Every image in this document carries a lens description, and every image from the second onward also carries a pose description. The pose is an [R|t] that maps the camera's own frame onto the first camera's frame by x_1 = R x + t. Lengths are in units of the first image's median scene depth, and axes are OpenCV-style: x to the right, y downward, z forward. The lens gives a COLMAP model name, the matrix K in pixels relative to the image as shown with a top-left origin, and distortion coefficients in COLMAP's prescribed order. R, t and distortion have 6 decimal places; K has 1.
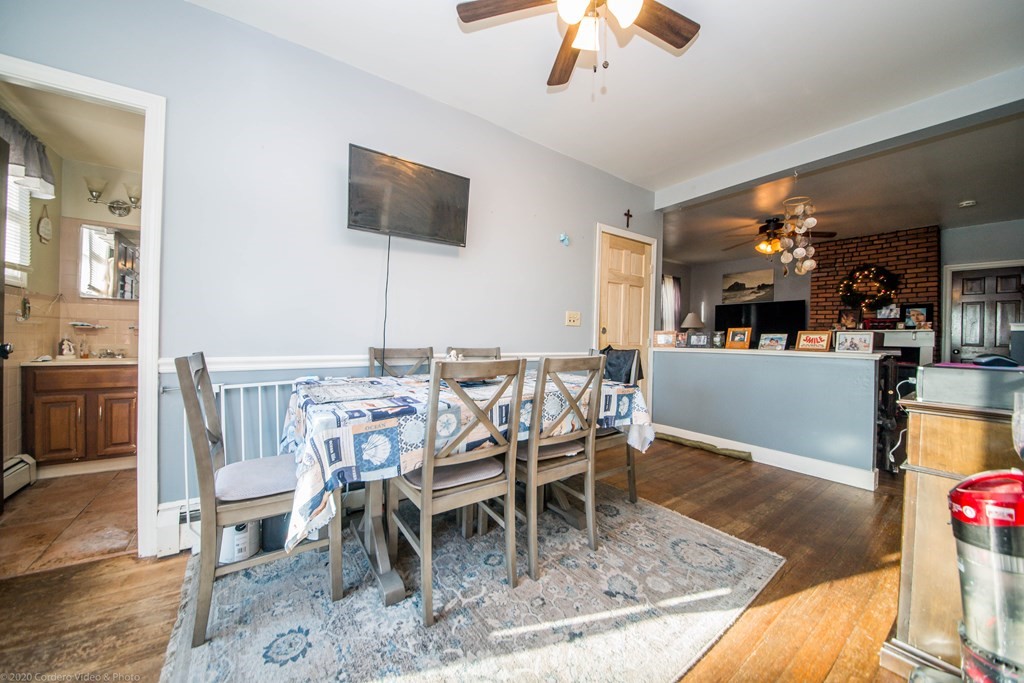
lens RADIAL K [[364.7, 0, 512.9], [0, 364.7, 335.1], [0, 0, 1]] dist [-0.001324, -0.005788]
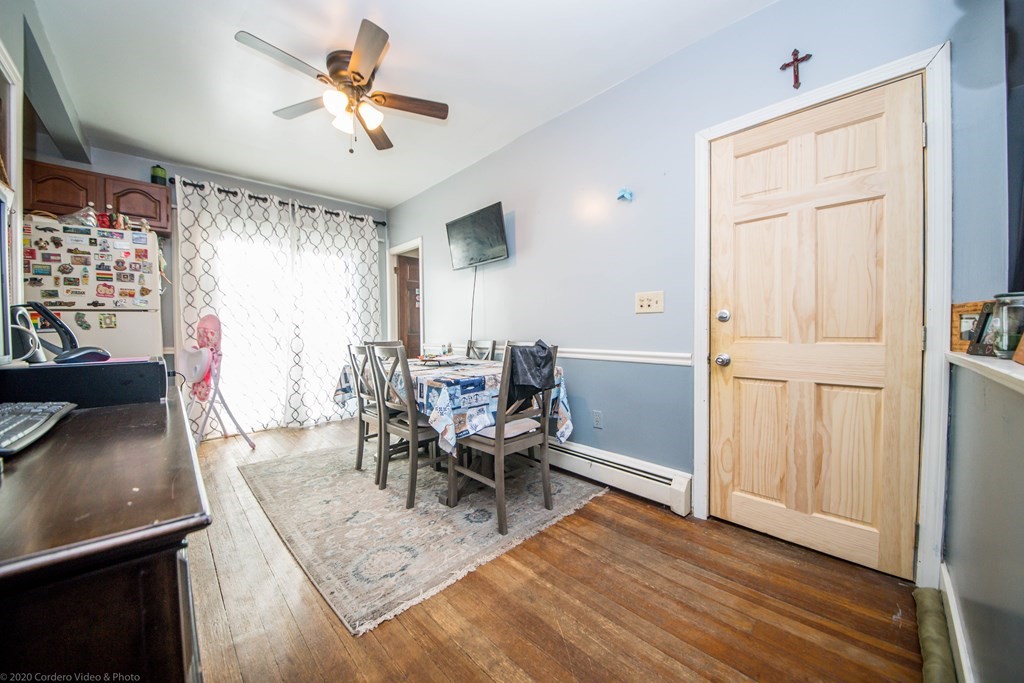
lens RADIAL K [[364.7, 0, 512.9], [0, 364.7, 335.1], [0, 0, 1]] dist [-0.001324, -0.005788]
pose [[0.139535, -0.011601, -0.990149, 1.498696], [0.016811, 0.999815, -0.009345, 0.034455], [0.990074, -0.015341, 0.139704, 1.202661]]
